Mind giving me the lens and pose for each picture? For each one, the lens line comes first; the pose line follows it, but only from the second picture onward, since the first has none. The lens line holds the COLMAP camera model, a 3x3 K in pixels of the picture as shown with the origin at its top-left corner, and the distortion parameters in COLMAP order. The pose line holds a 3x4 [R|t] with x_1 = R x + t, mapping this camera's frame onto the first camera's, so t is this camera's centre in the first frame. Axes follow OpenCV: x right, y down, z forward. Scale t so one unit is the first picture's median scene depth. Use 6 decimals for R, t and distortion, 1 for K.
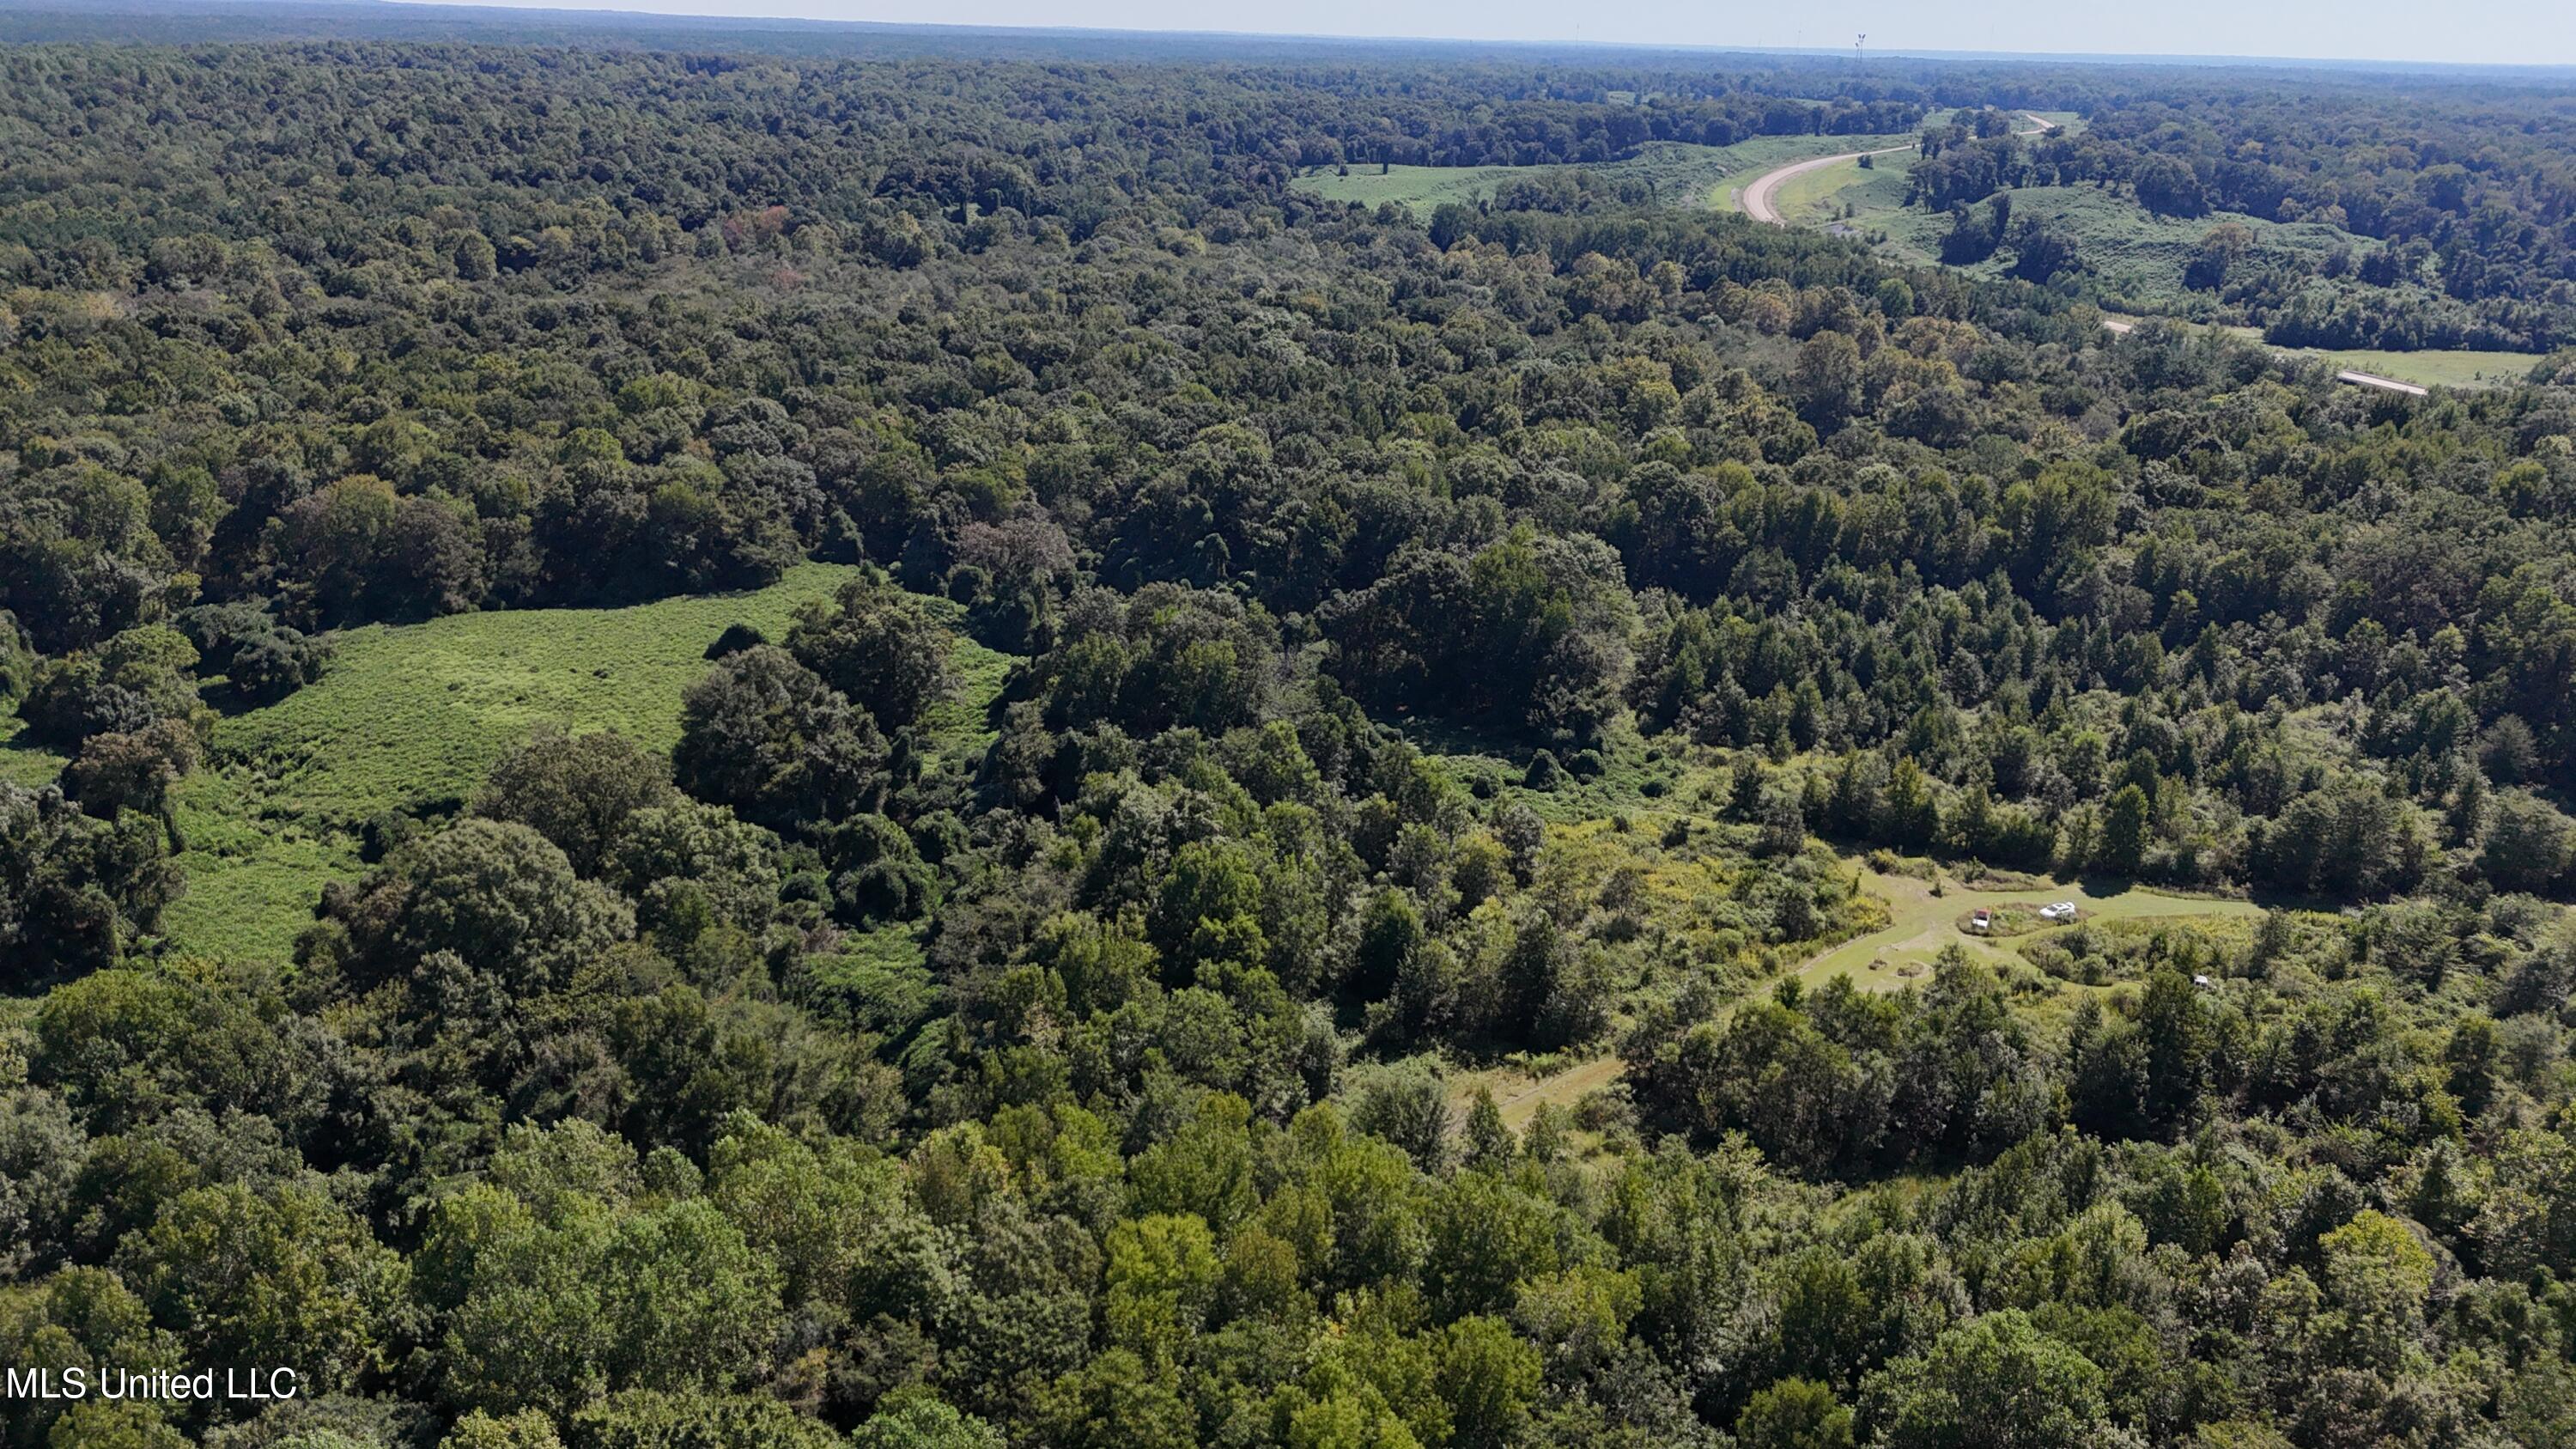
lens RADIAL K [[1869.3, 0, 1284.1], [0, 1869.3, 727.2], [0, 0, 1]] dist [0.066566, -0.063134]
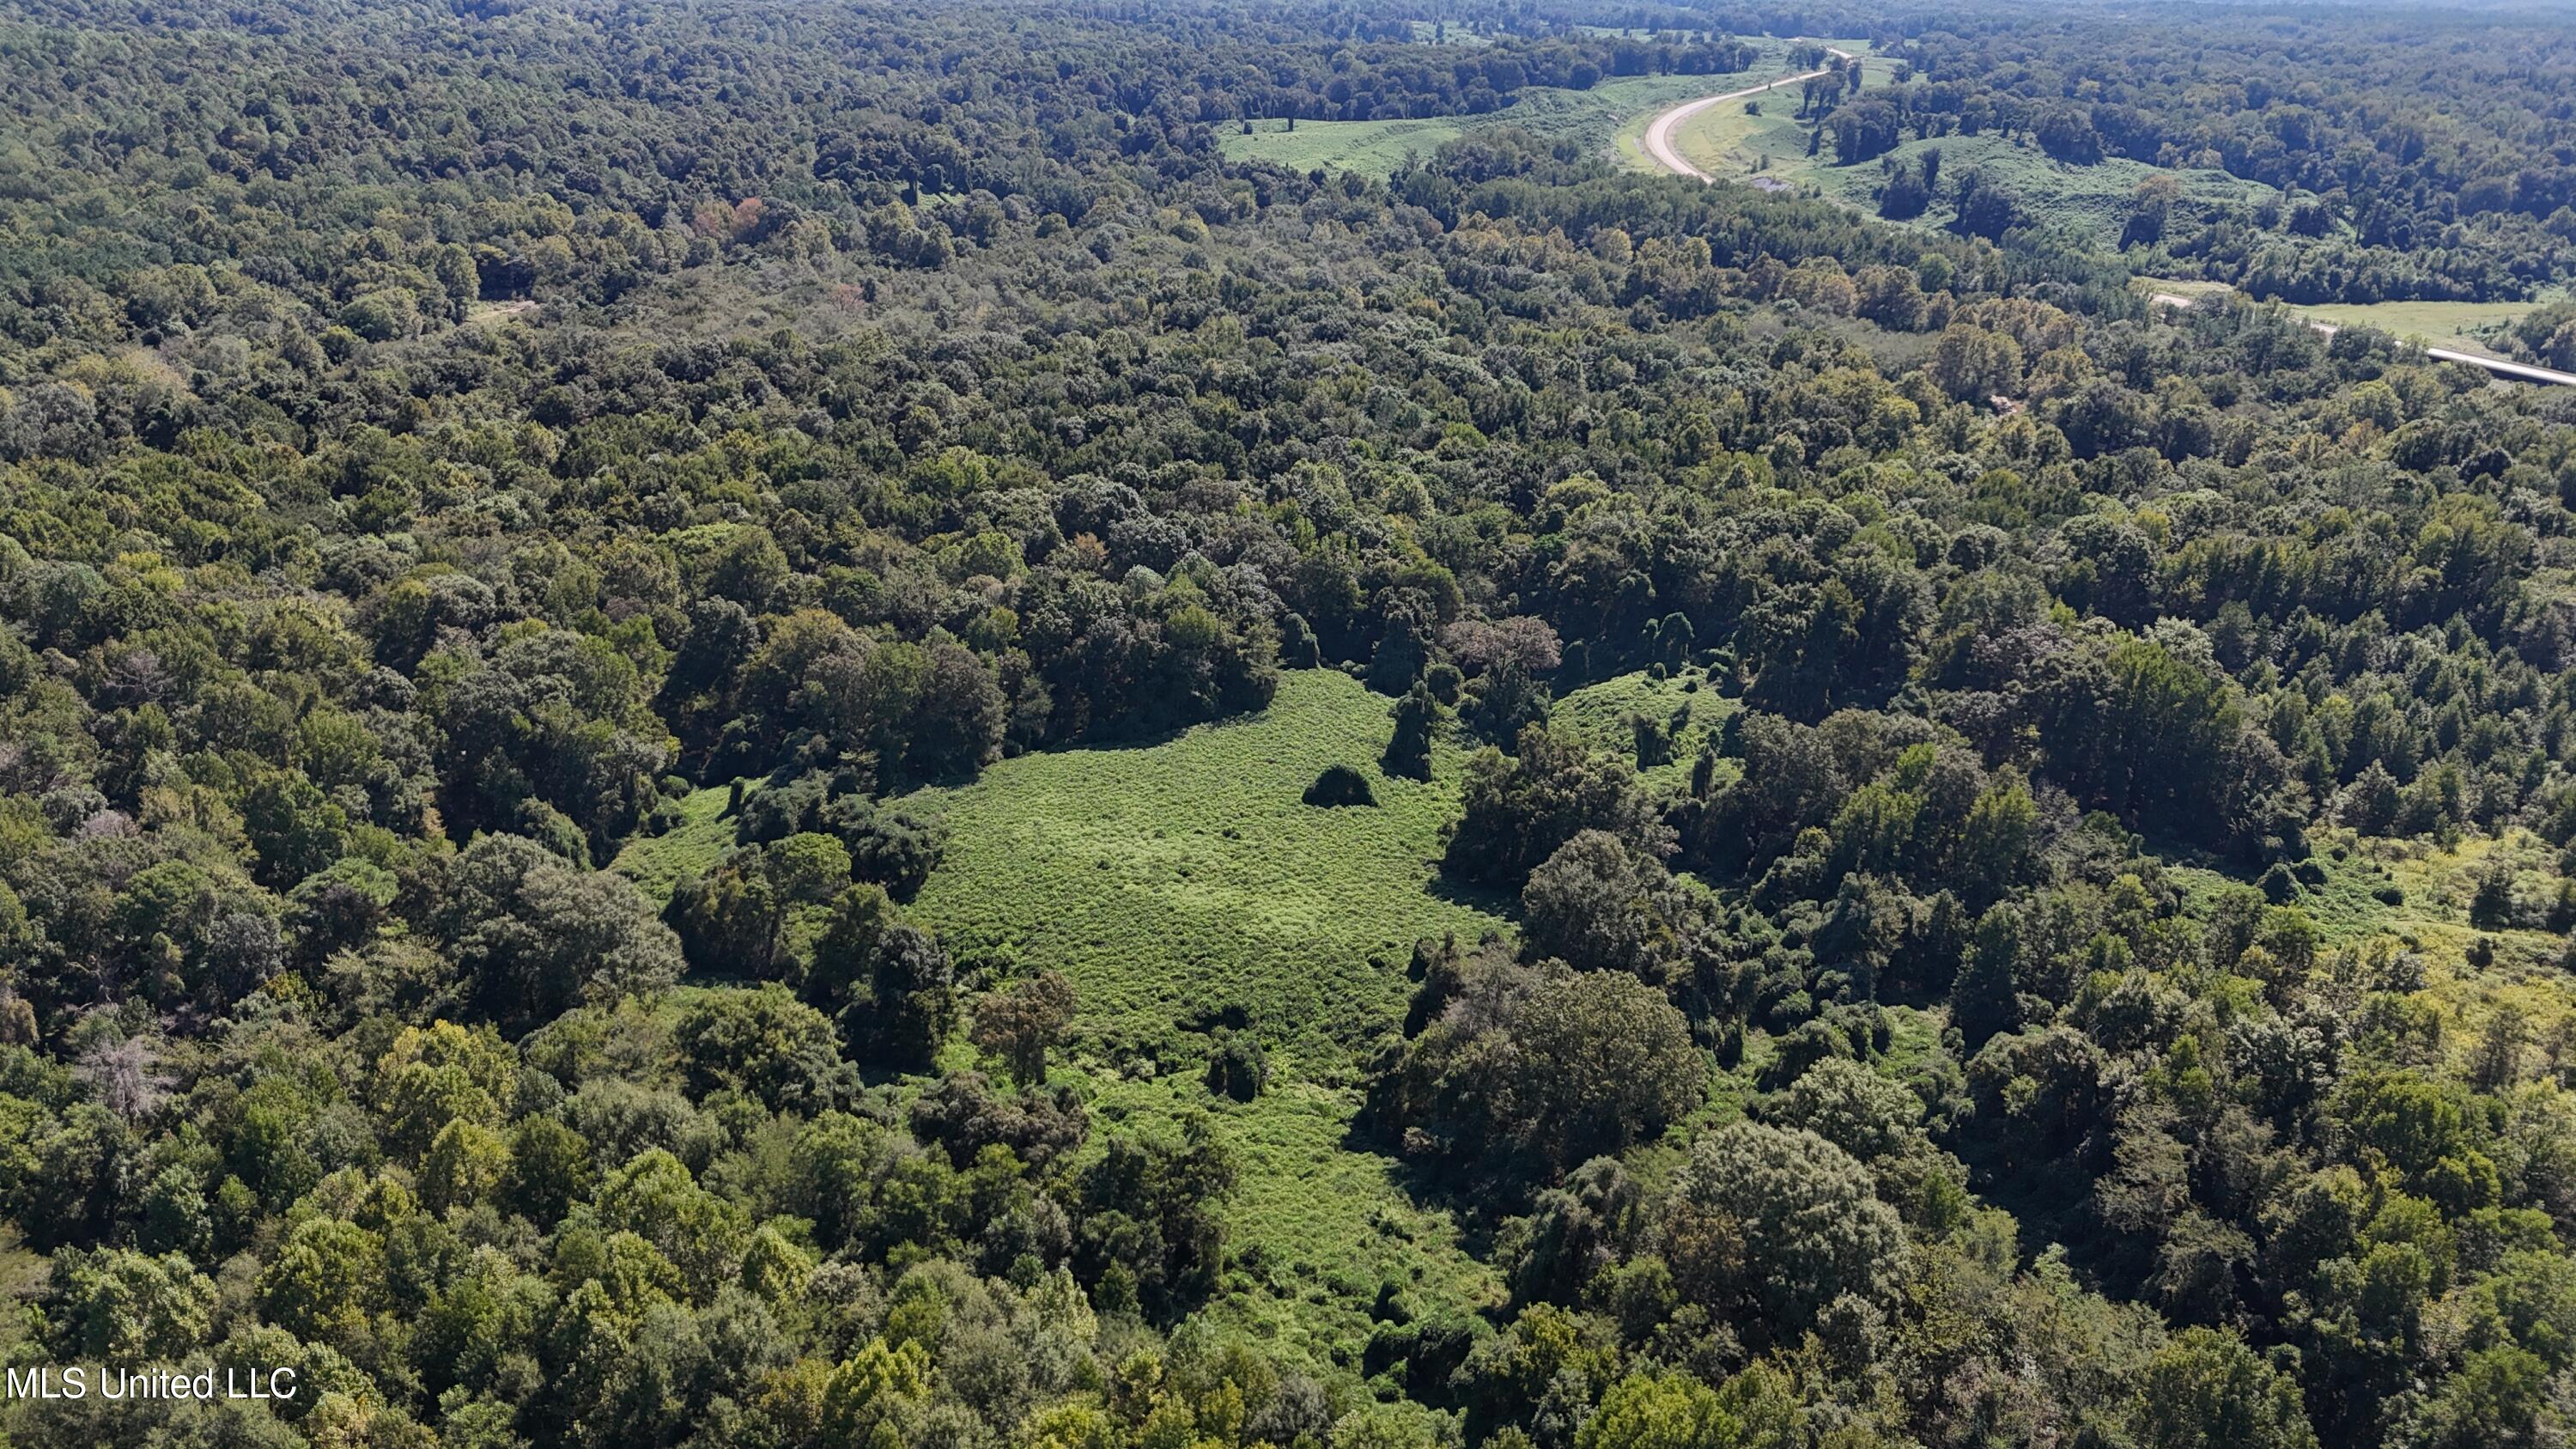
lens RADIAL K [[1869.3, 0, 1284.1], [0, 1869.3, 727.2], [0, 0, 1]] dist [0.066566, -0.063134]
pose [[0.987257, -0.066242, 0.144690, -0.570623], [0.060037, 0.997097, 0.046841, -0.151534], [-0.147373, -0.037557, 0.988368, 0.090631]]
